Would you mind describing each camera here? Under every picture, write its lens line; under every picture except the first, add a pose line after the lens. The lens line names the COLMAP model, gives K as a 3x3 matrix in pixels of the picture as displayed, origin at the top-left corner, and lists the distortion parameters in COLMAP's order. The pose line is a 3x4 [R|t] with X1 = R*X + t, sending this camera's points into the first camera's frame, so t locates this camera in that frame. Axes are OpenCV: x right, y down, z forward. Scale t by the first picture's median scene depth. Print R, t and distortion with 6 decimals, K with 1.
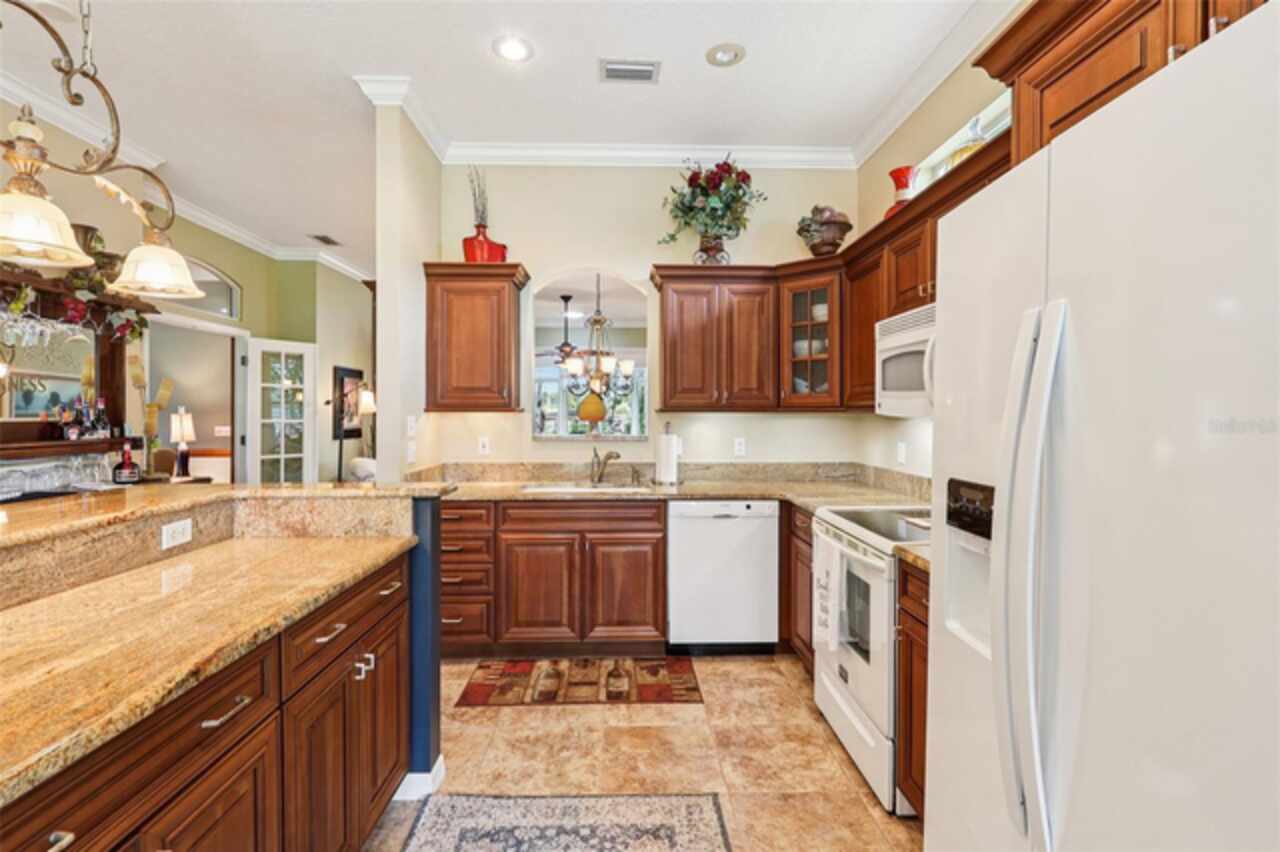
lens RADIAL K [[604.4, 0, 633.3], [0, 604.4, 405.4], [0, 0, 1]] dist [0.008397, -0.000597]
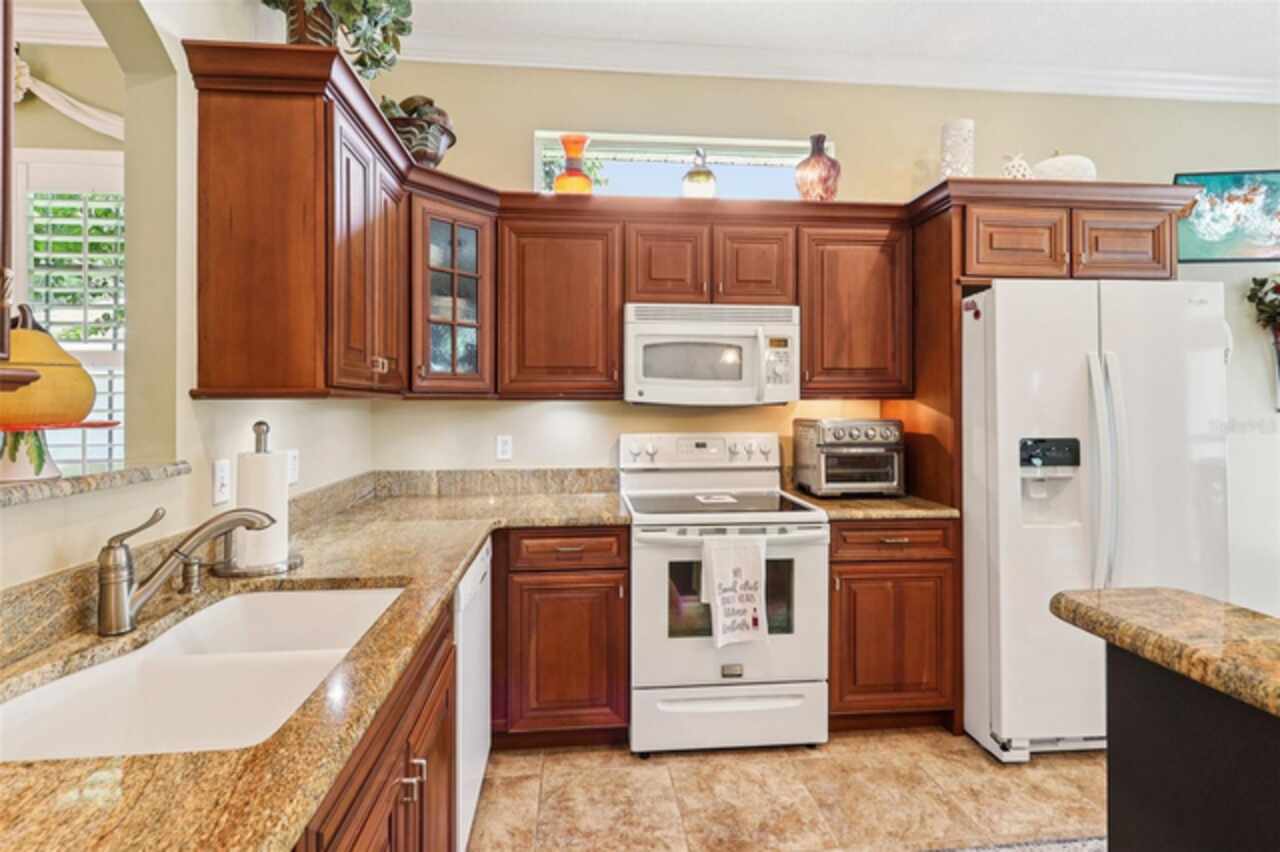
lens RADIAL K [[605.8, 0, 640.0], [0, 605.8, 426.0], [0, 0, 1]] dist [0.009060, -0.000025]
pose [[-0.080693, -0.033885, 0.996163, -0.441373], [-0.013716, 0.999365, 0.032883, 0.016470], [-0.996645, -0.011010, -0.081106, 0.925389]]
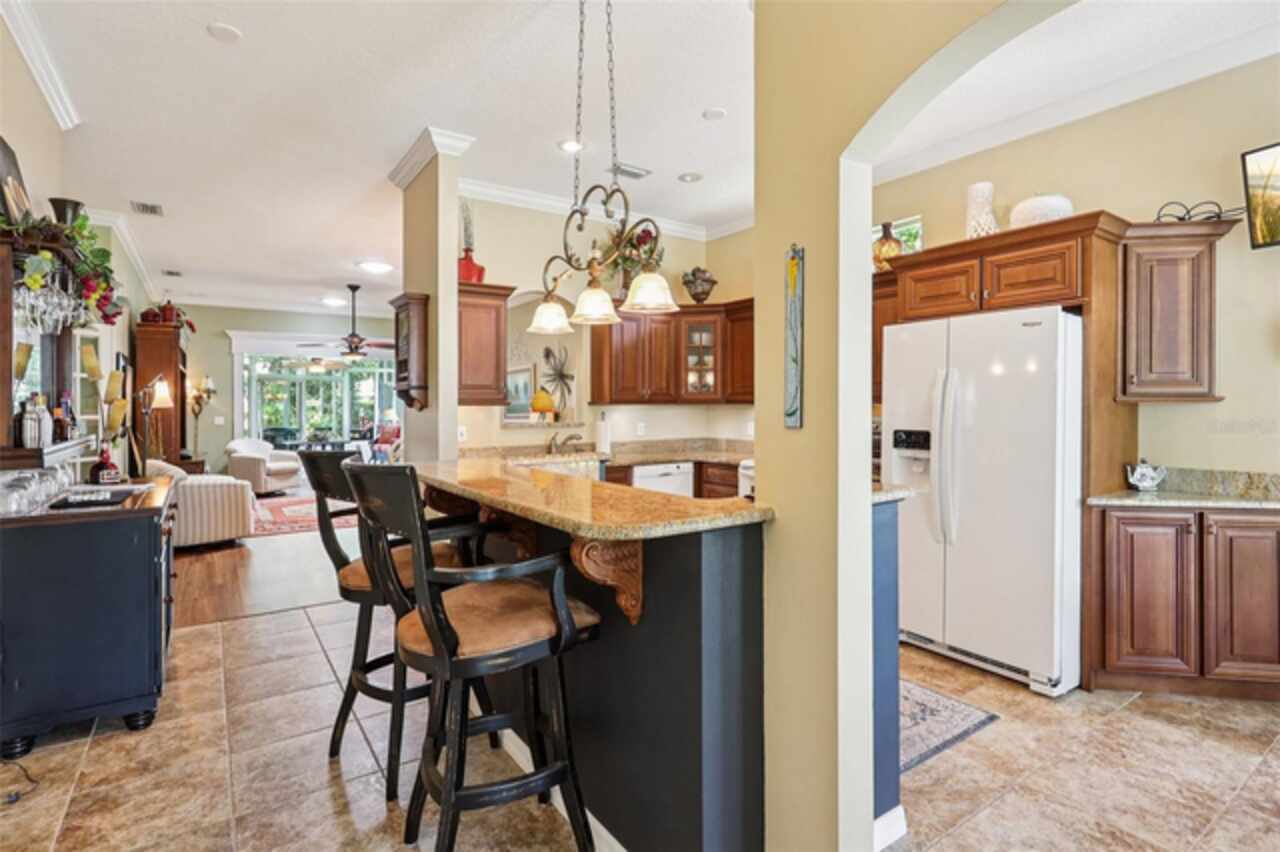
lens RADIAL K [[622.4, 0, 638.8], [0, 622.4, 400.1], [0, 0, 1]] dist [0.000835, -0.000100]
pose [[0.834995, -0.001339, 0.550256, -0.747011], [-0.002323, 0.999980, 0.005959, -0.008749], [-0.550253, -0.006254, 0.834974, -0.245683]]
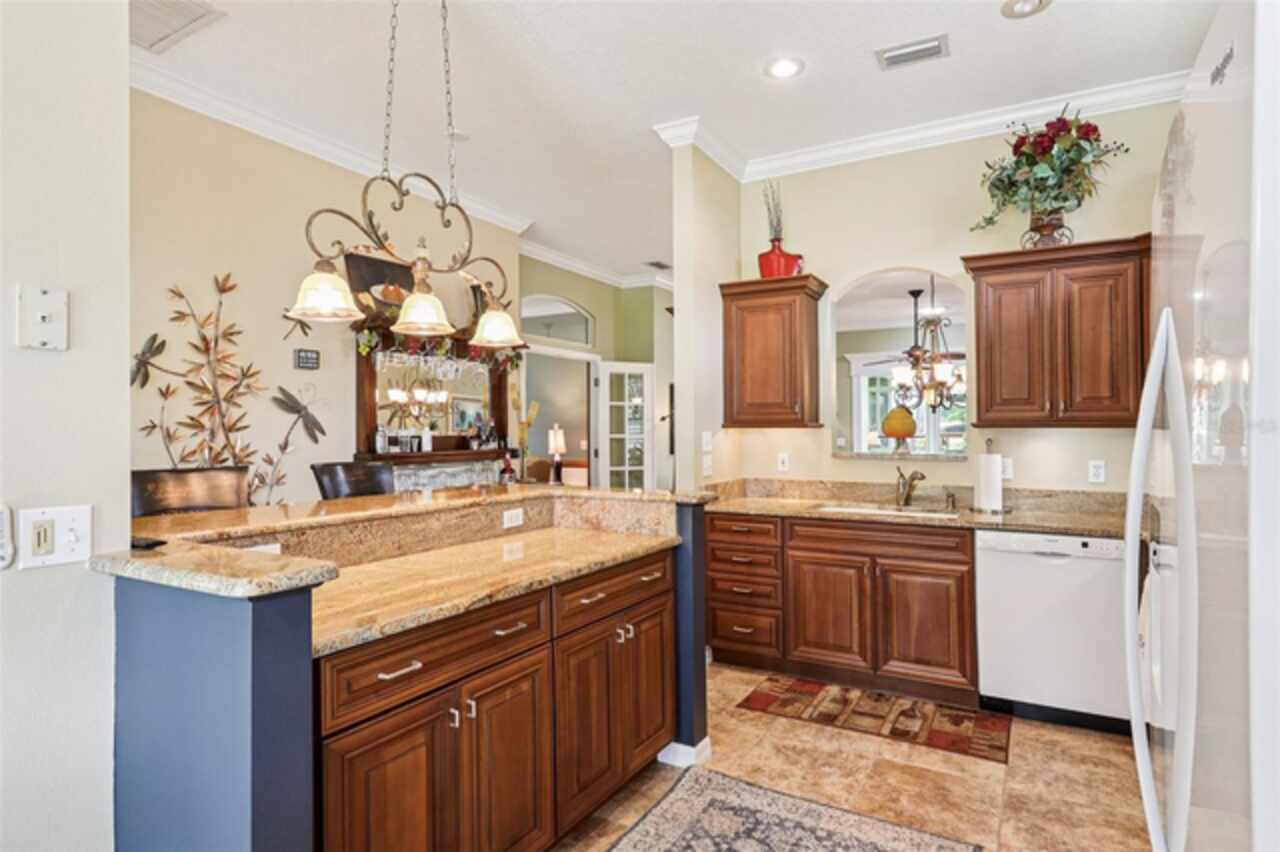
lens RADIAL K [[692.3, 0, 640.0], [0, 692.3, 426.0], [0, 0, 1]] dist [0.001085, -0.000705]
pose [[0.855658, -0.004355, -0.517524, 0.161115], [0.009399, 0.999930, 0.007124, -0.002092], [0.517457, -0.010960, 0.855639, -0.097116]]
